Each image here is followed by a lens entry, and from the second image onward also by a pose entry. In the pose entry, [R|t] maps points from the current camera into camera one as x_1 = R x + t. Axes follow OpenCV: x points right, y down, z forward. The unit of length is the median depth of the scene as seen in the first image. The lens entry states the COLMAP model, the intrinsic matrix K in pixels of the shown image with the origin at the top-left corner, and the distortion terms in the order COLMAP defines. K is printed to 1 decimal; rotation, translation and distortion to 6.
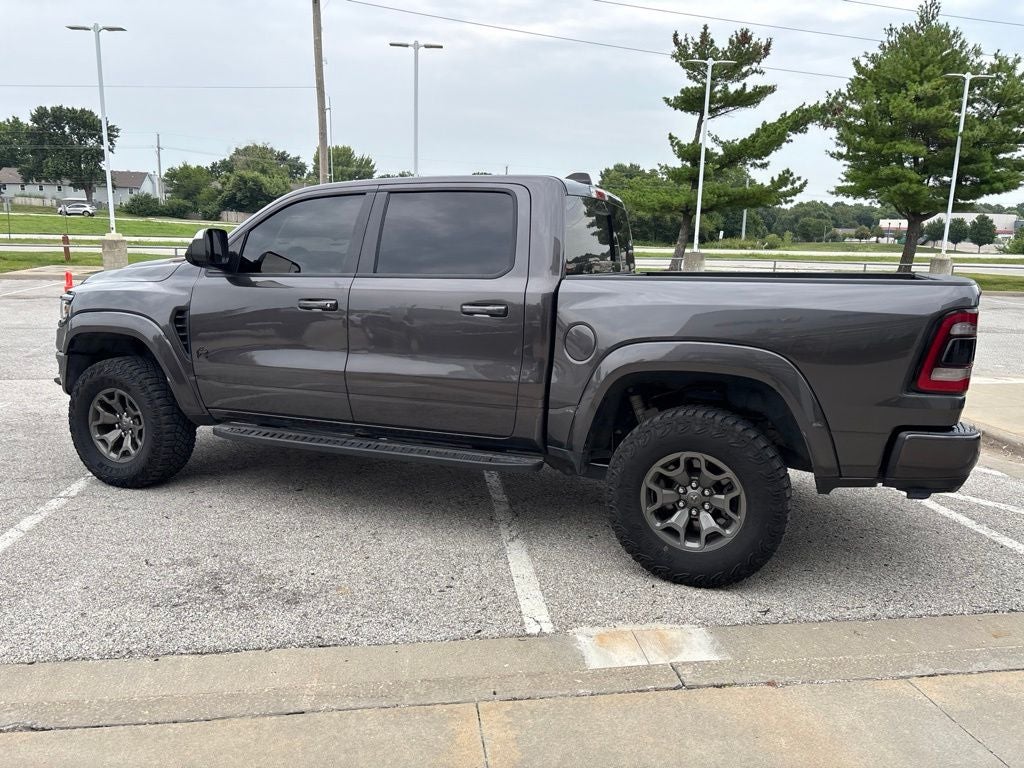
lens RADIAL K [[771.1, 0, 514.5], [0, 771.1, 387.6], [0, 0, 1]] dist [0.046931, -0.056131]
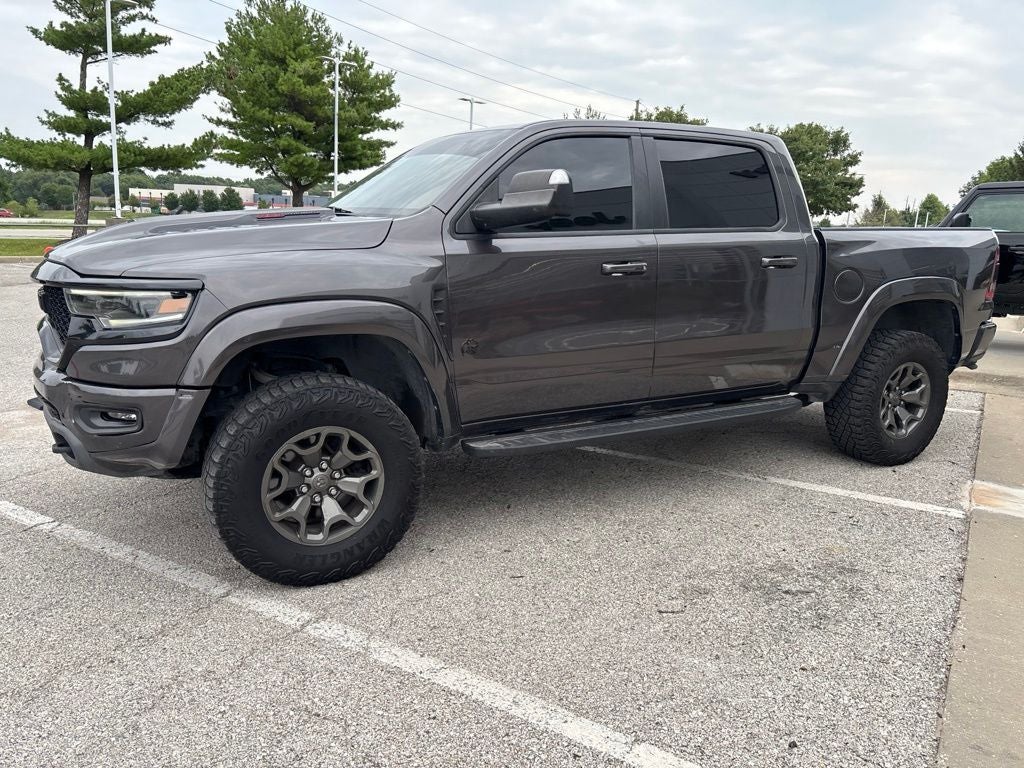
lens RADIAL K [[772.3, 0, 514.8], [0, 772.3, 394.6], [0, 0, 1]] dist [0.033039, -0.032164]
pose [[0.628121, -0.169848, 0.759352, -0.188069], [0.134828, 0.984881, 0.108766, -0.014889], [-0.766346, 0.034063, 0.641525, 0.105492]]
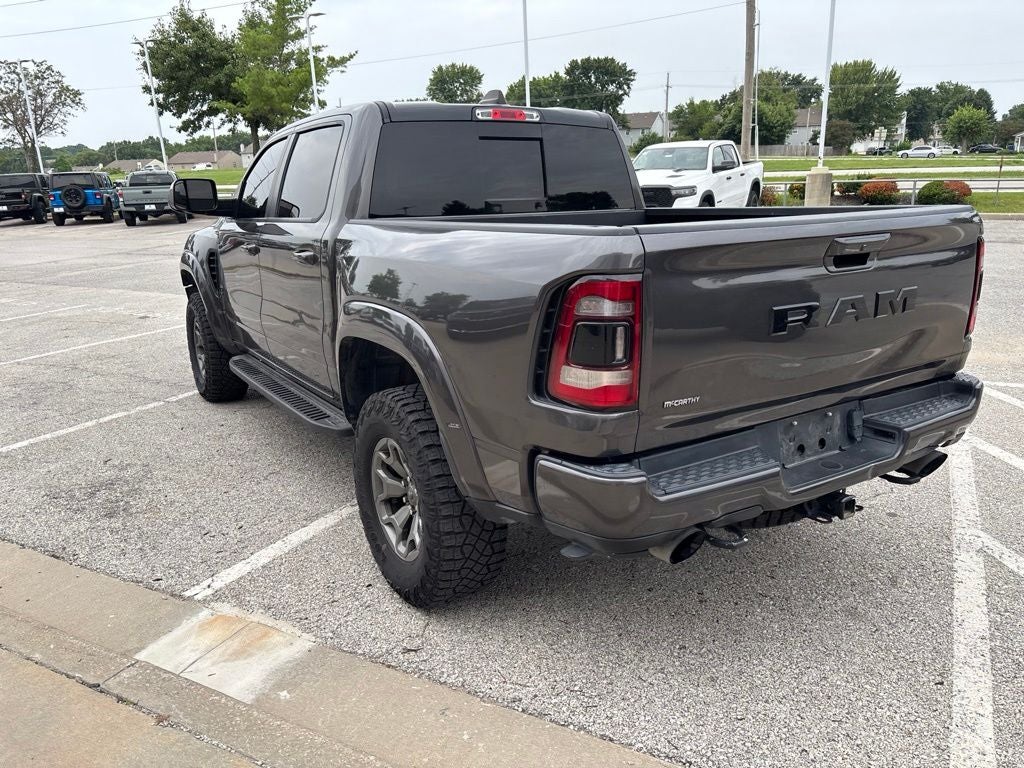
lens RADIAL K [[772.4, 0, 514.9], [0, 772.4, 397.5], [0, 0, 1]] dist [0.049374, -0.057283]
pose [[0.809139, 0.121409, -0.574938, 0.126472], [-0.066703, 0.991076, 0.115410, -0.010139], [0.583819, -0.055033, 0.810016, 0.065114]]
